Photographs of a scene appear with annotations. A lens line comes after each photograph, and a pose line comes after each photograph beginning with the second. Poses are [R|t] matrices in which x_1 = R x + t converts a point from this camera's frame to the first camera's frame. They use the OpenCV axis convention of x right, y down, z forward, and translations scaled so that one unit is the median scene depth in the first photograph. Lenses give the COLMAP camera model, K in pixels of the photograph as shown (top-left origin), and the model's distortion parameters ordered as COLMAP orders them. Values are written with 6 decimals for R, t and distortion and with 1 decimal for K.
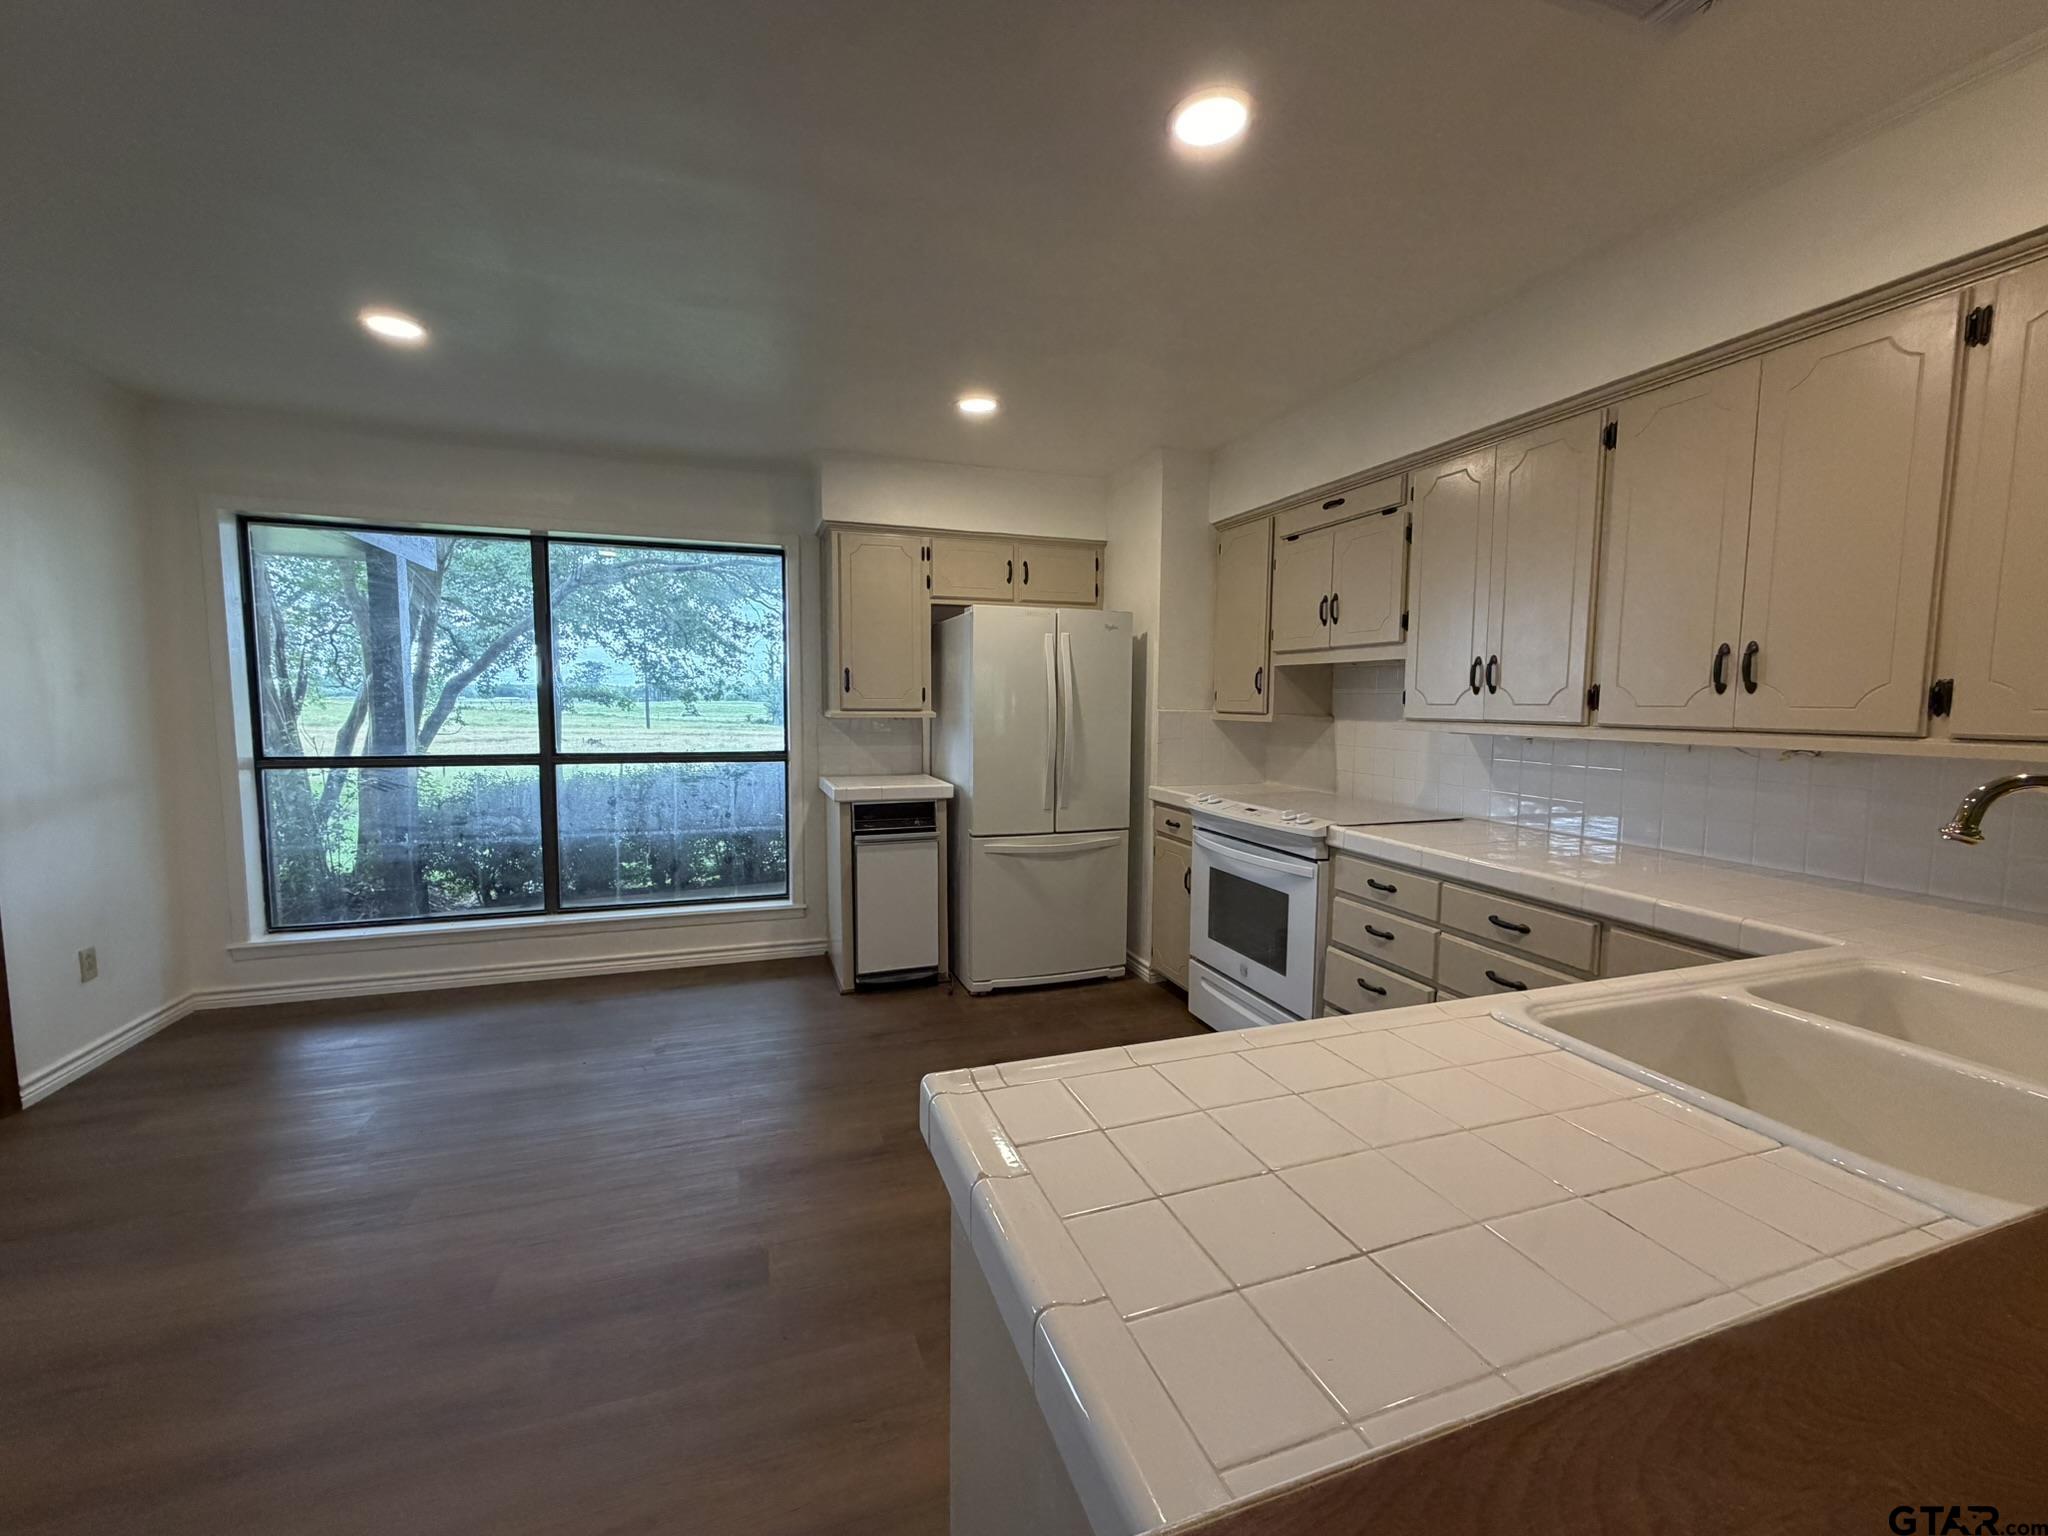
lens RADIAL K [[816.0, 0, 1021.0], [0, 816.0, 765.7], [0, 0, 1]] dist [-0.003922, 0.000924]
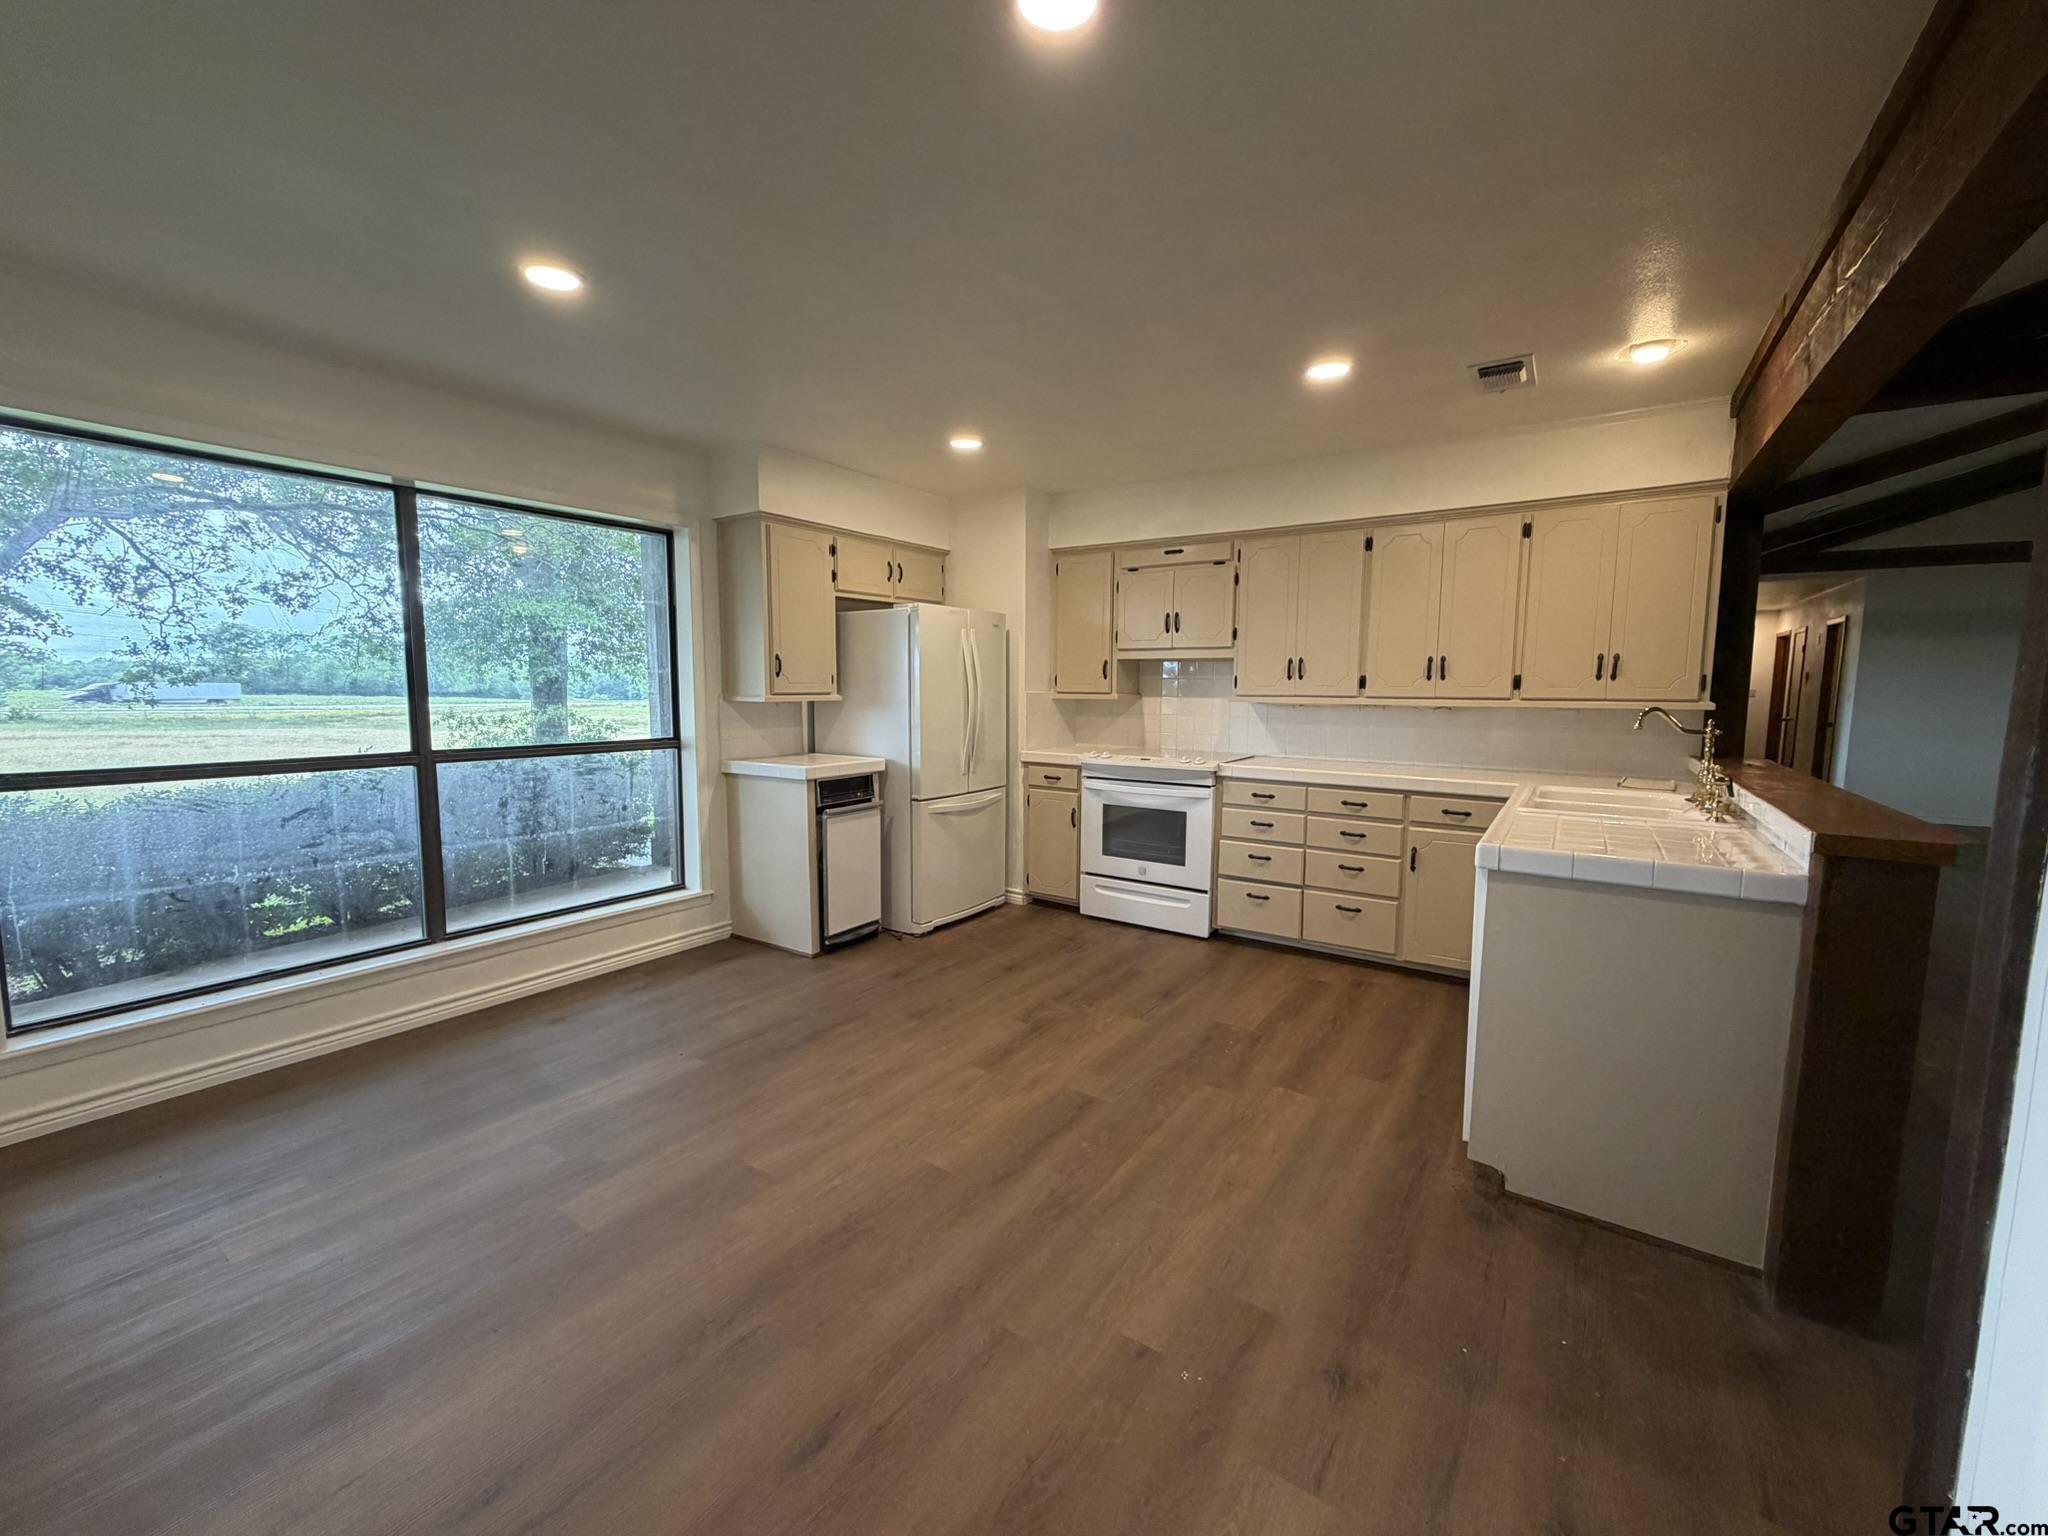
lens RADIAL K [[816.0, 0, 1019.9], [0, 816.0, 767.3], [0, 0, 1]] dist [-0.003922, 0.000924]
pose [[0.803933, -0.063918, 0.591275, -0.619376], [0.049853, 0.997951, 0.040097, -0.001035], [-0.592626, -0.002759, 0.805473, -0.030036]]
